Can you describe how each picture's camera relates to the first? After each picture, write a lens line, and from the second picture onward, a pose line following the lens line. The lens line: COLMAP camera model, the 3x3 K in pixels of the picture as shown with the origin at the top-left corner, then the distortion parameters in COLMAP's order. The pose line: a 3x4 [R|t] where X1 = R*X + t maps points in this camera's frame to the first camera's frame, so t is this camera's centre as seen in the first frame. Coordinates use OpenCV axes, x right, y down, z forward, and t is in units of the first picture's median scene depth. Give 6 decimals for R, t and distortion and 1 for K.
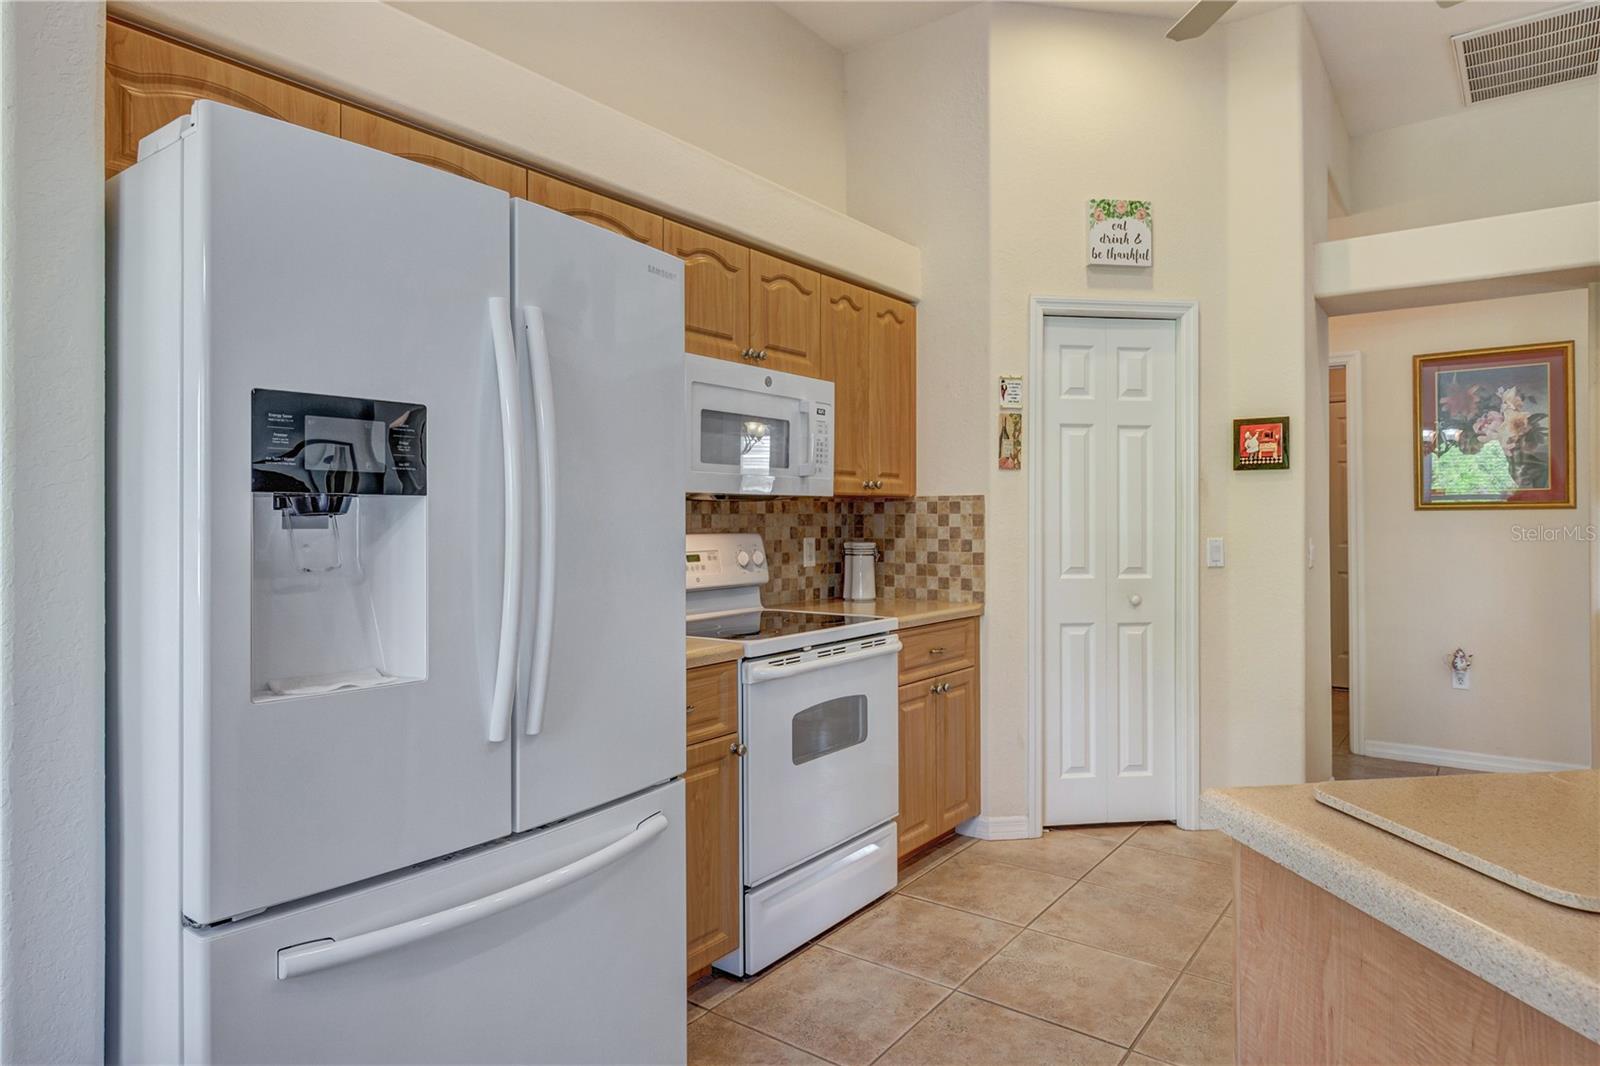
lens RADIAL K [[932.9, 0, 801.5], [0, 932.9, 513.3], [0, 0, 1]] dist [0.000448, -0.000377]
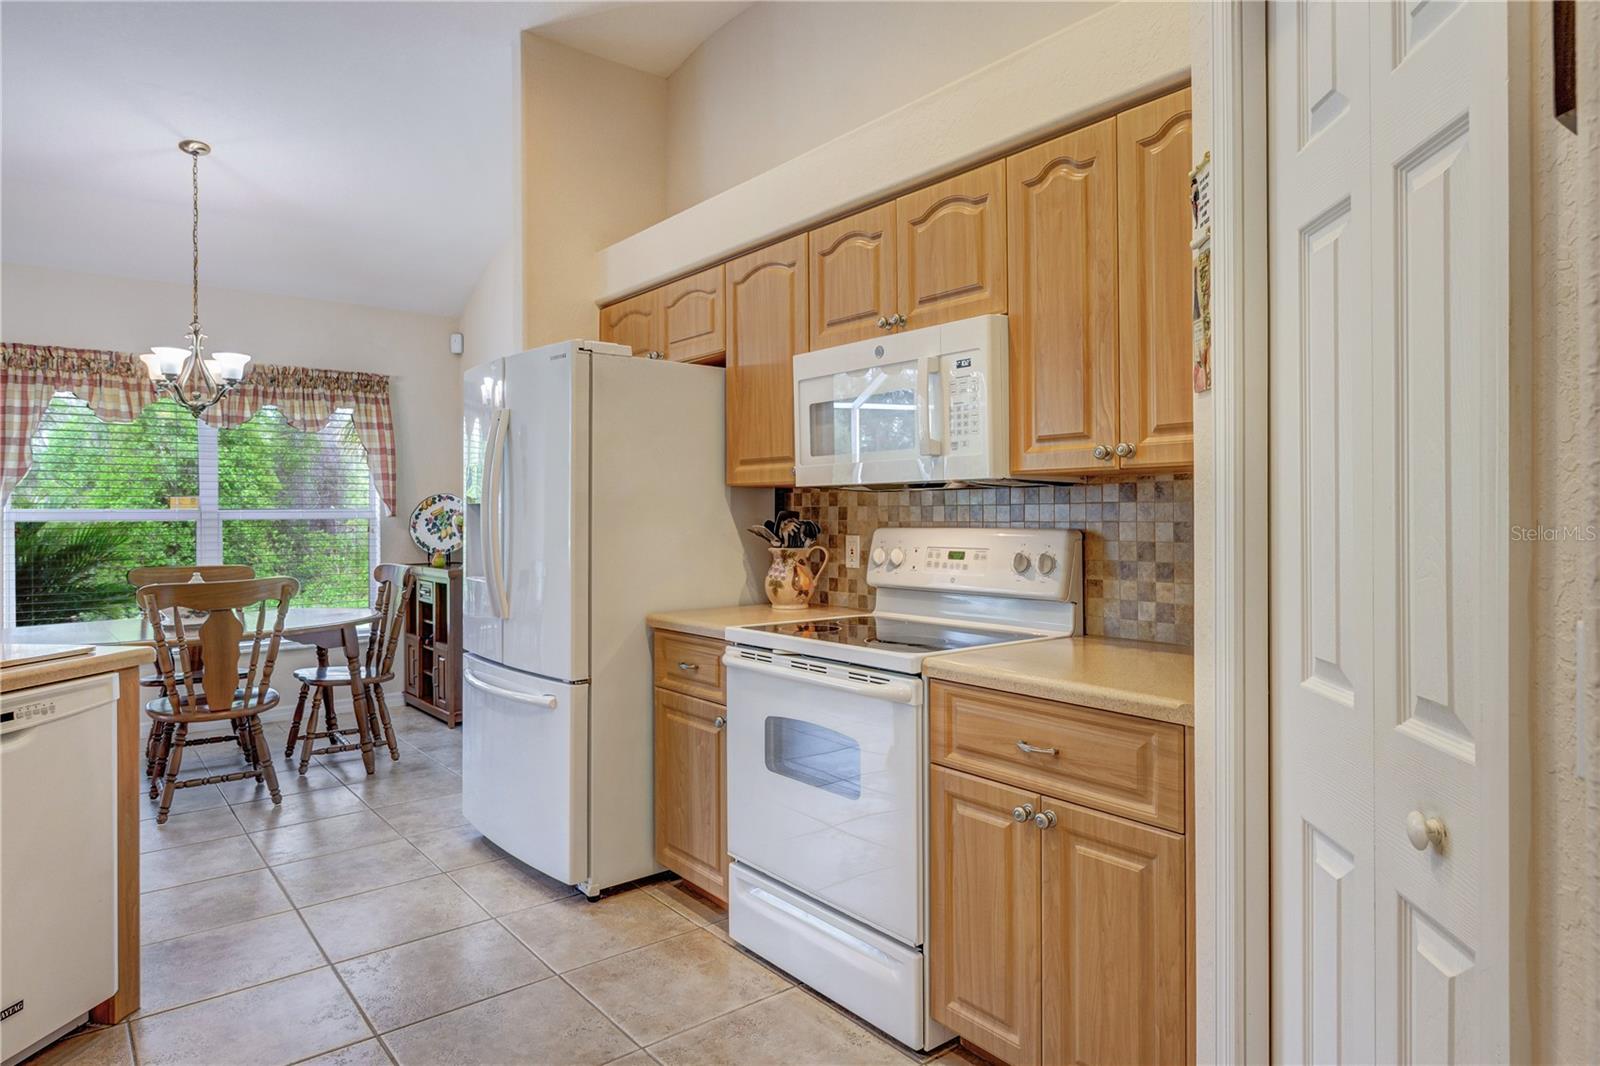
lens RADIAL K [[936.7, 0, 807.3], [0, 936.7, 509.4], [0, 0, 1]] dist [0.000311, 0.000080]
pose [[-0.242445, 0.000225, -0.970165, 0.661741], [0.011783, 0.999927, -0.002713, 0.004754], [0.970094, -0.012089, -0.242430, 0.922398]]
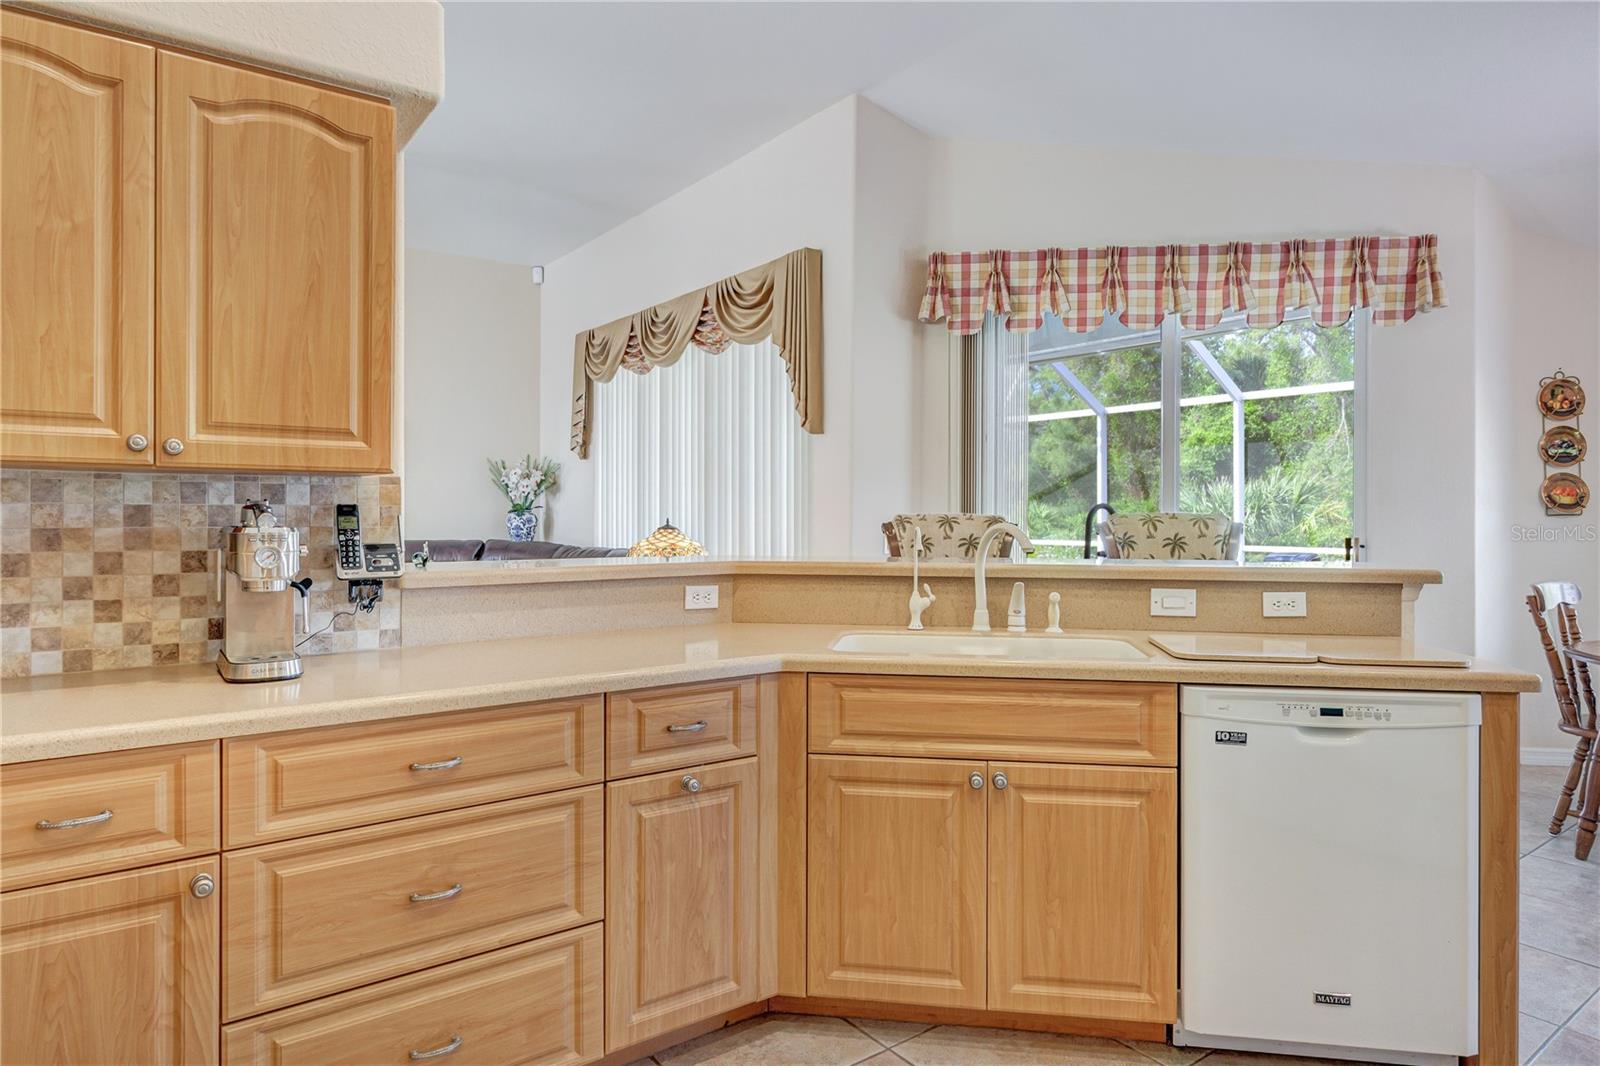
lens RADIAL K [[939.5, 0, 809.1], [0, 939.5, 517.5], [0, 0, 1]] dist [-0.000257, -0.000176]
pose [[-0.959395, -0.001825, 0.282060, 0.390415], [-0.002818, 0.999991, -0.003114, 0.005113], [-0.282052, -0.003782, -0.959392, 0.963388]]
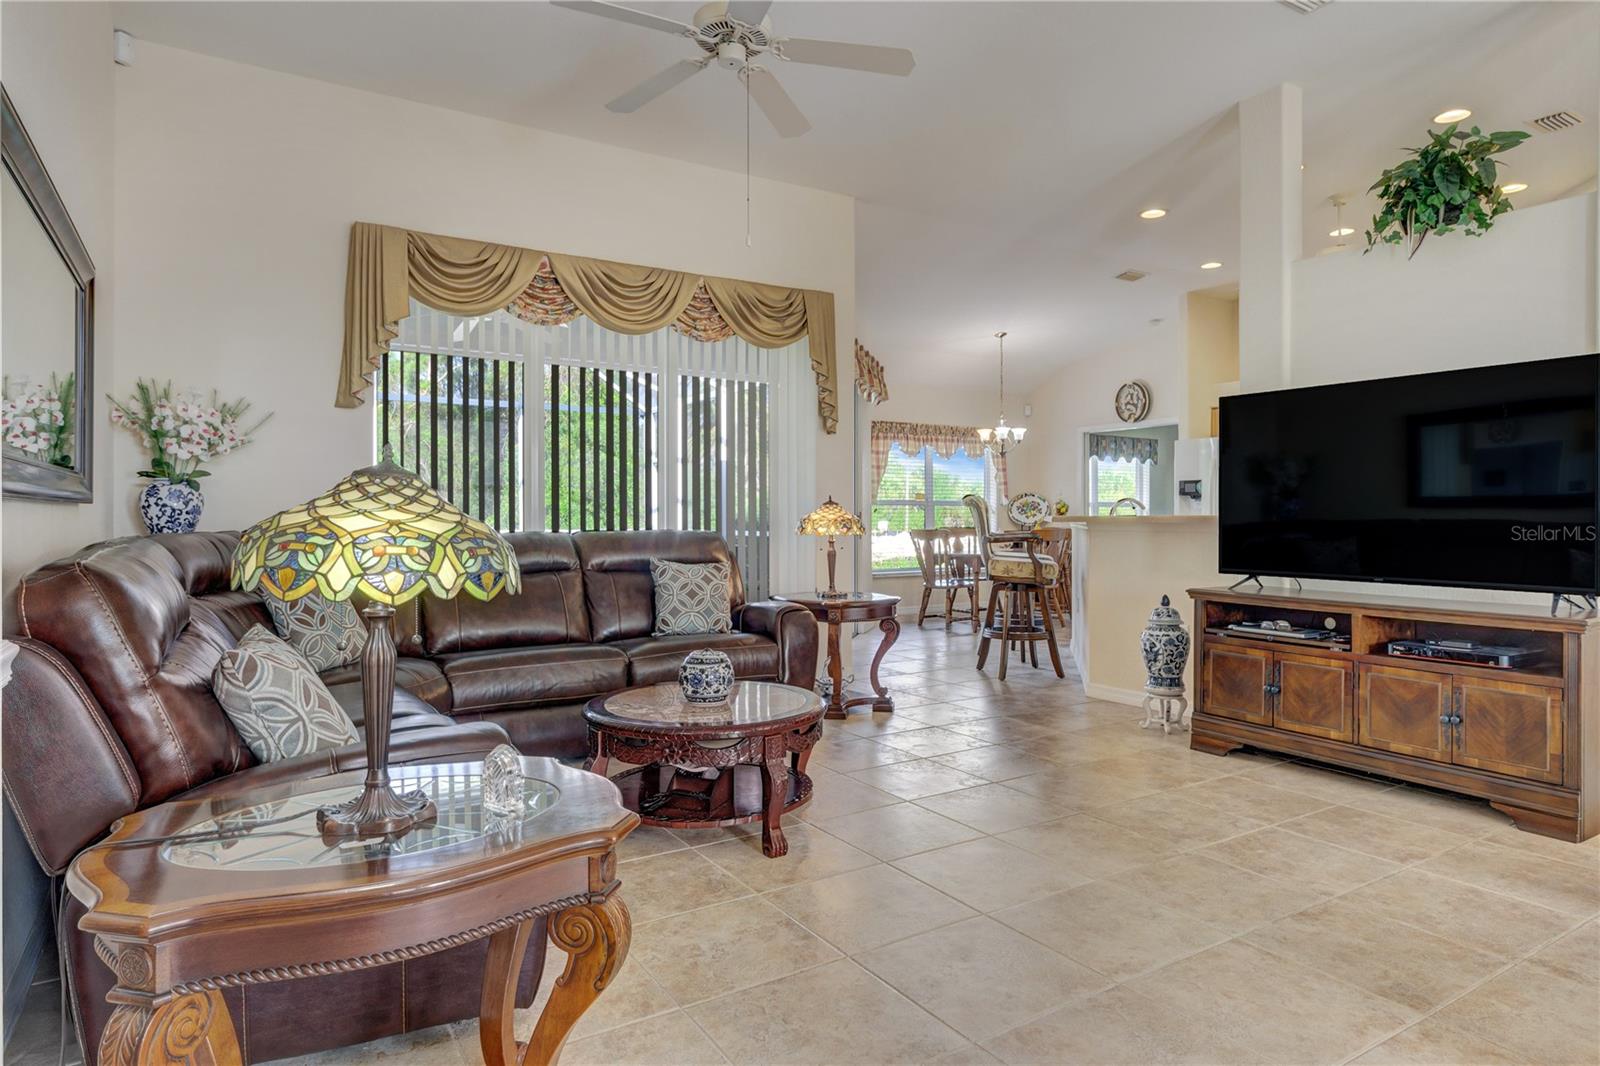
lens RADIAL K [[939.5, 0, 809.1], [0, 939.5, 517.5], [0, 0, 1]] dist [-0.000257, -0.000176]
pose [[-0.352860, 0.003175, -0.935671, 2.343844], [0.007671, 0.999970, 0.000500, 0.038975], [0.935645, -0.007001, -0.352874, 0.304263]]
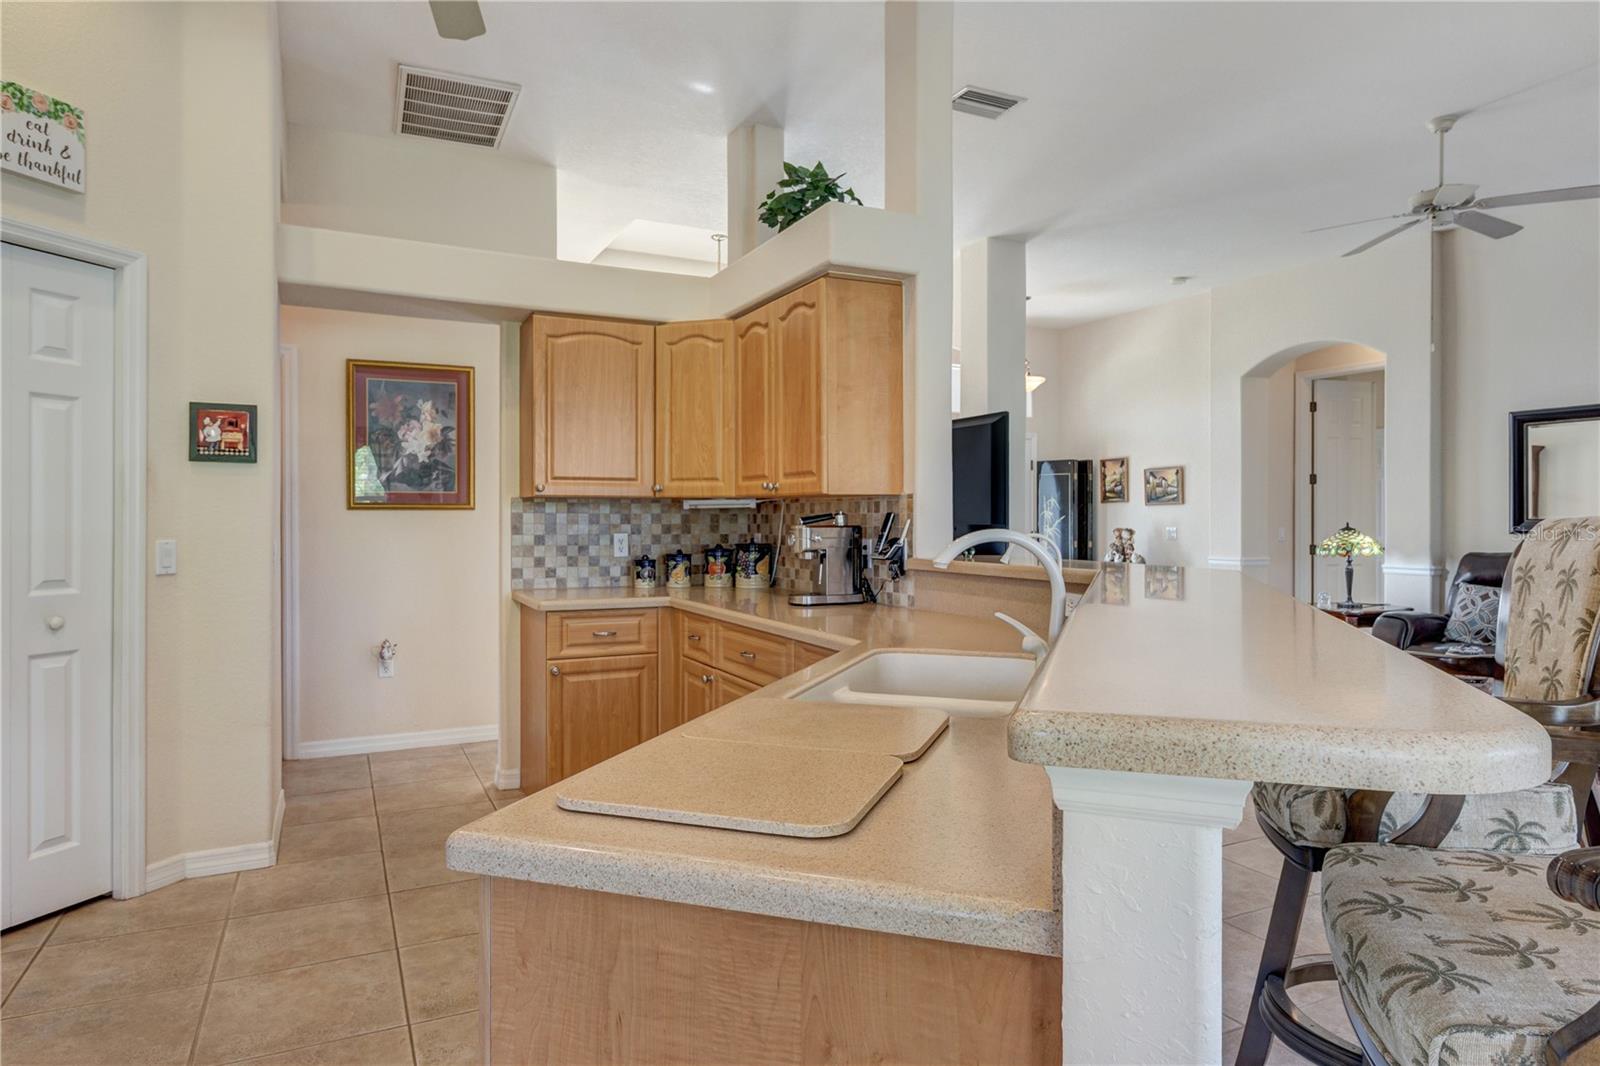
lens RADIAL K [[948.6, 0, 808.1], [0, 948.6, 519.9], [0, 0, 1]] dist [0.000808, -0.000673]
pose [[0.447352, 0.000957, 0.894357, -0.064282], [-0.008136, 0.999962, 0.003000, 0.000900], [-0.894321, -0.008618, 0.447343, 0.101951]]
